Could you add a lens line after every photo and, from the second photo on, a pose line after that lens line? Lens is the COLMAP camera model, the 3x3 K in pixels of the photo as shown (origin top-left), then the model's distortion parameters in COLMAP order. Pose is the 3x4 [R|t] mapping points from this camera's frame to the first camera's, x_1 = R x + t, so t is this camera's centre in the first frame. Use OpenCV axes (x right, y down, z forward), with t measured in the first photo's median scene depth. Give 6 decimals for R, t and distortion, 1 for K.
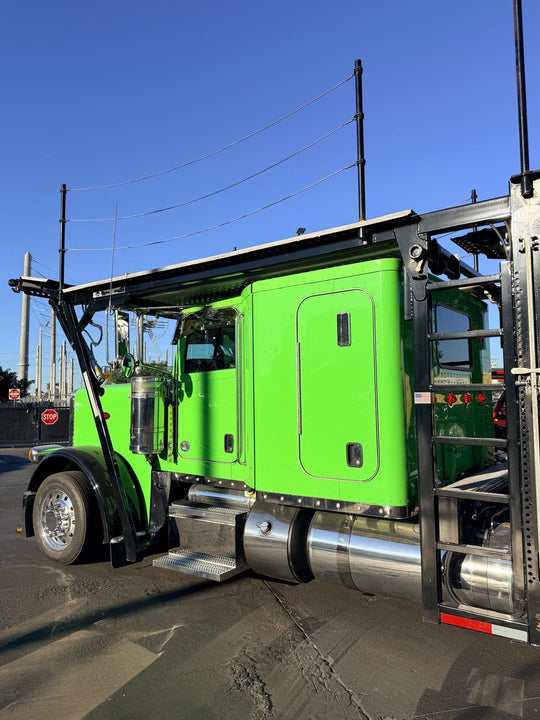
lens RADIAL K [[508.7, 0, 268.5], [0, 508.7, 358.8], [0, 0, 1]] dist [0.044881, 0.000632]
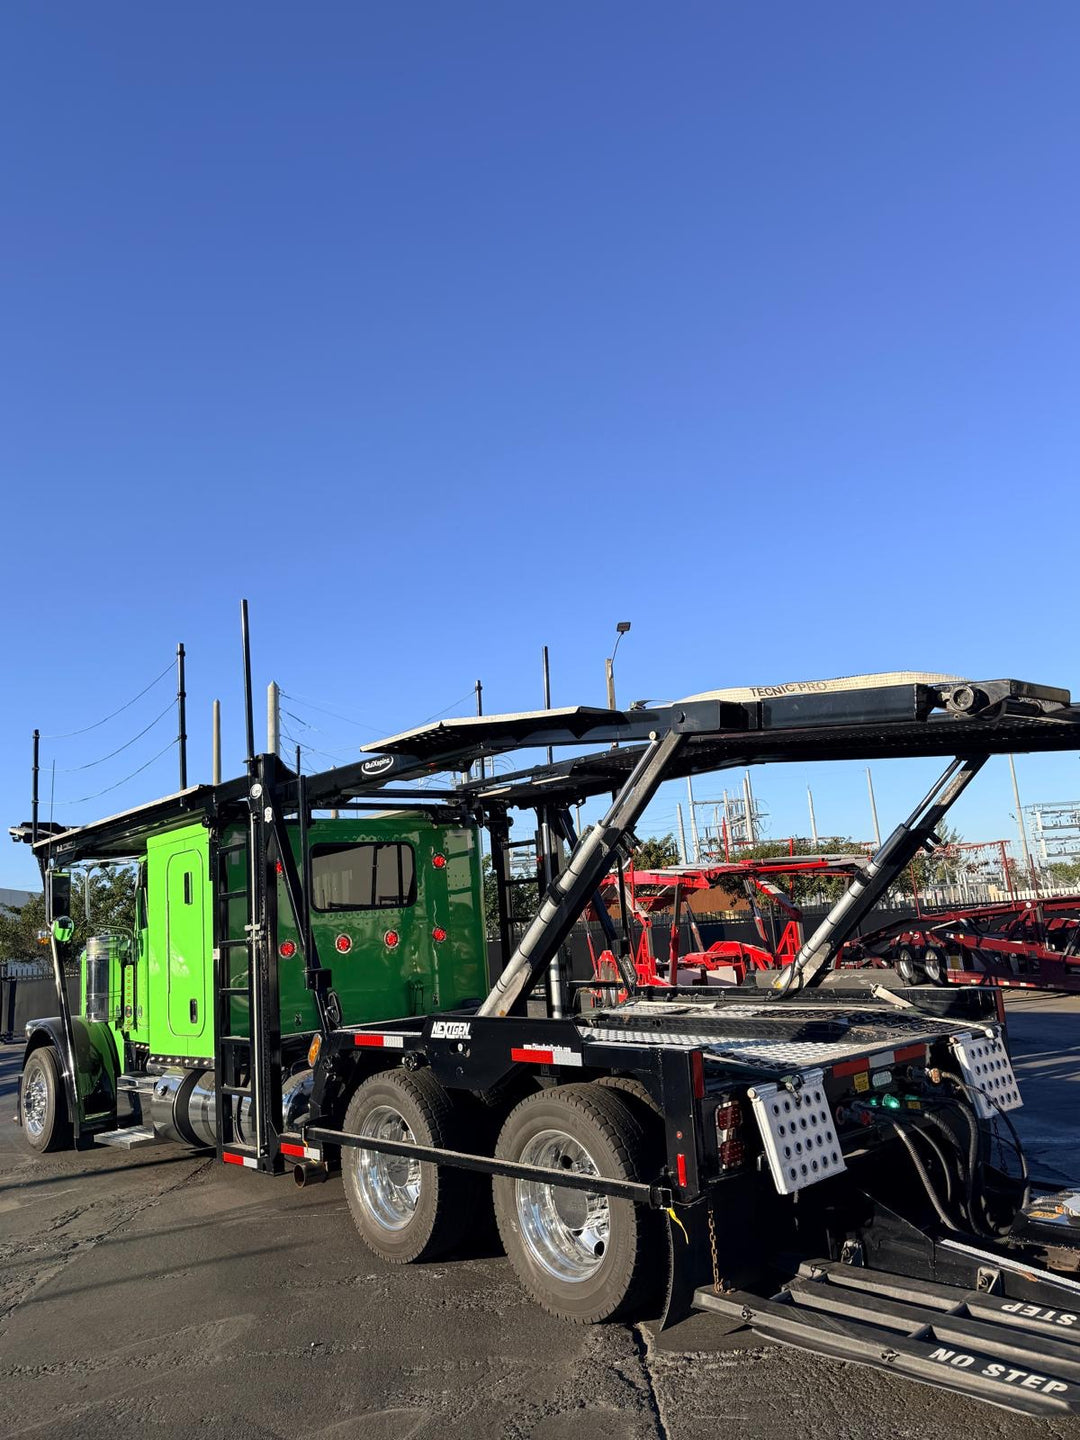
lens RADIAL K [[1017.3, 0, 542.6], [0, 1017.3, 728.4], [0, 0, 1]] dist [0.044881, 0.000632]
pose [[0.972435, -0.101246, -0.210047, 0.970719], [0.079292, 0.990714, -0.110448, -0.068548], [0.219279, 0.090749, 0.971433, -0.669102]]
